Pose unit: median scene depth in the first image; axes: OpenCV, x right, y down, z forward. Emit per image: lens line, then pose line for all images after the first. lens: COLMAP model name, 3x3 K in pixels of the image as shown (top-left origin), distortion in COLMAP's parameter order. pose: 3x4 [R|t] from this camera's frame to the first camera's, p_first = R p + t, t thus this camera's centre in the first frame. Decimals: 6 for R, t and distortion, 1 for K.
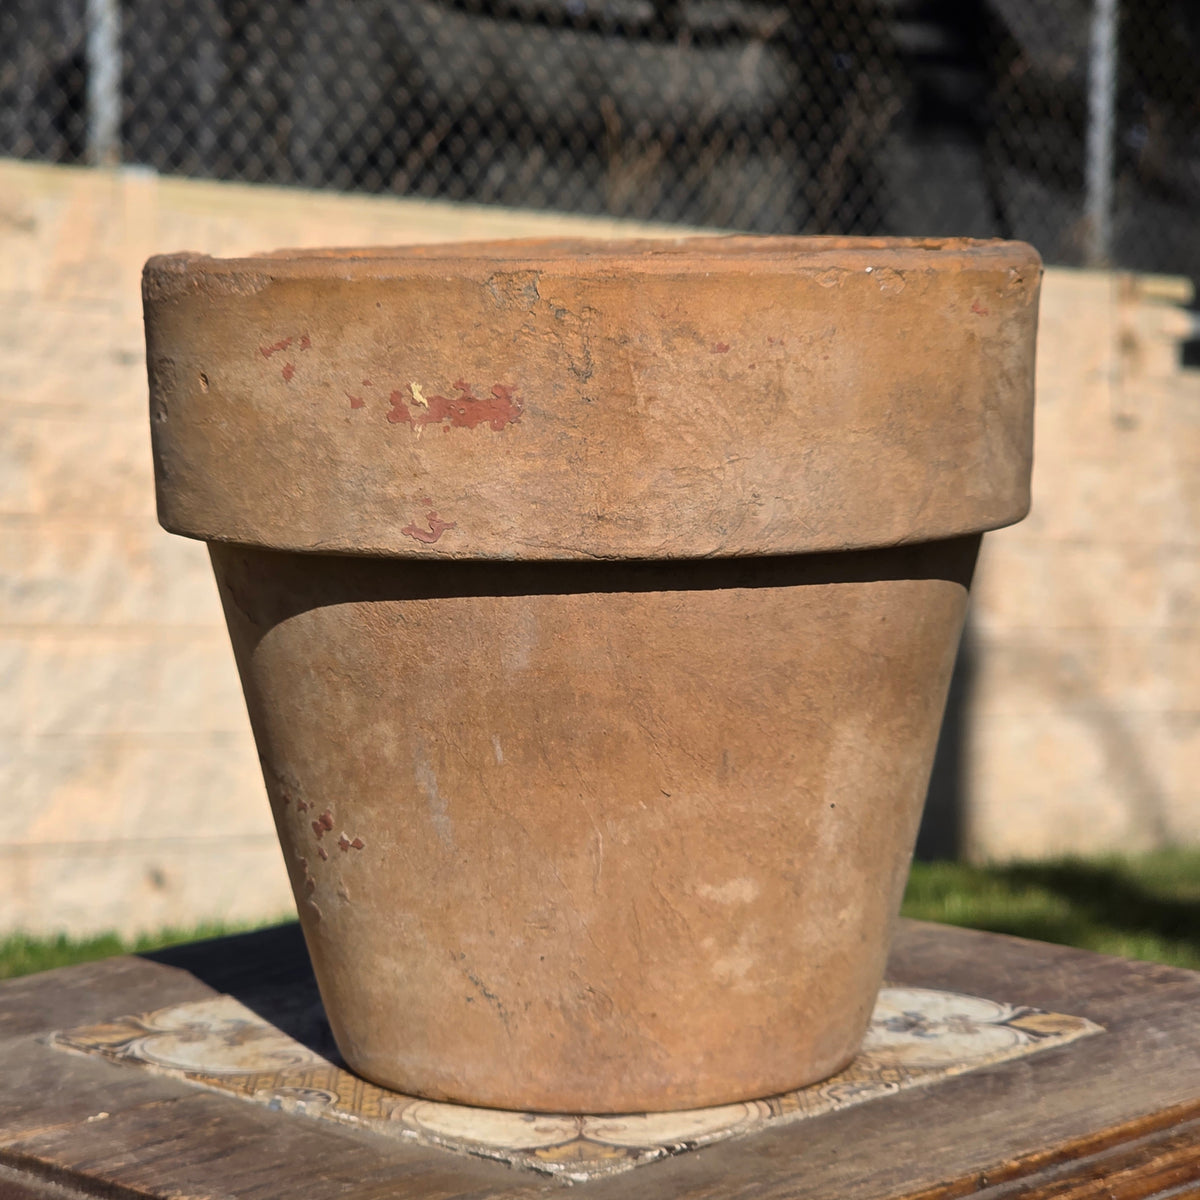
lens RADIAL K [[3633.4, 0, 598.5], [0, 3633.4, 598.8], [0, 0, 1]] dist [-0.021433, 0.000000]
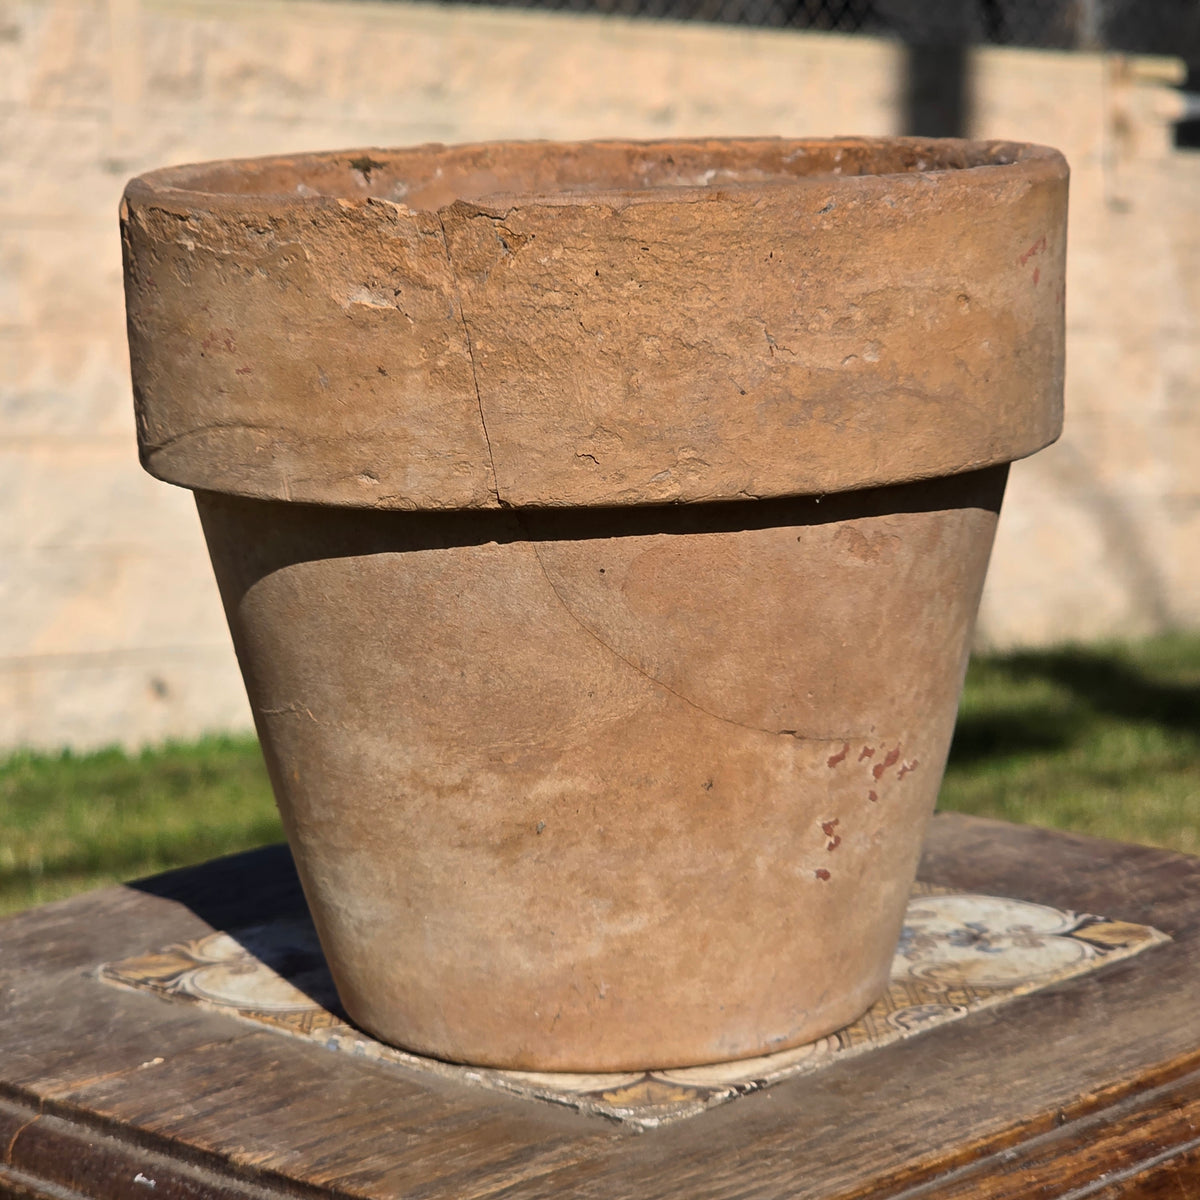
lens RADIAL K [[3633.4, 0, 642.1], [0, 3633.4, 594.2], [0, 0, 1]] dist [-0.021433, 0.000000]
pose [[0.999669, -0.022115, 0.013126, -0.015314], [0.021320, 0.998094, 0.057905, -0.036021], [-0.014382, -0.057606, 0.998236, 0.026191]]
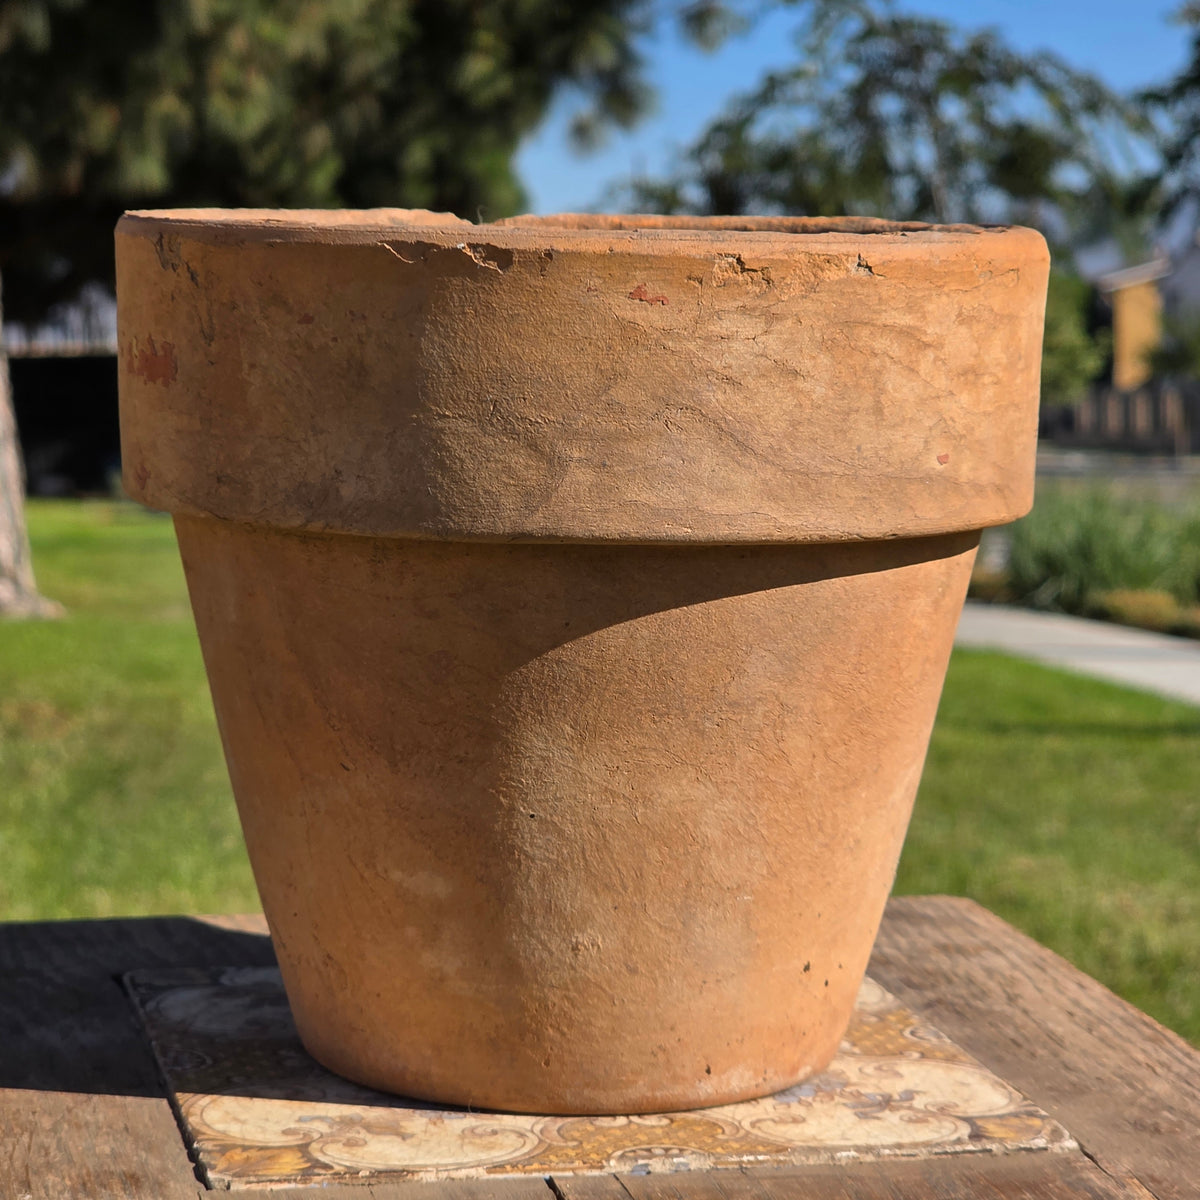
lens RADIAL K [[3633.4, 0, 629.2], [0, 3633.4, 543.4], [0, 0, 1]] dist [-0.021433, 0.000000]
pose [[0.537135, -0.074923, 0.840163, -0.822153], [0.071114, 0.996524, 0.043402, -0.055548], [-0.840494, 0.036434, 0.540595, 0.491378]]
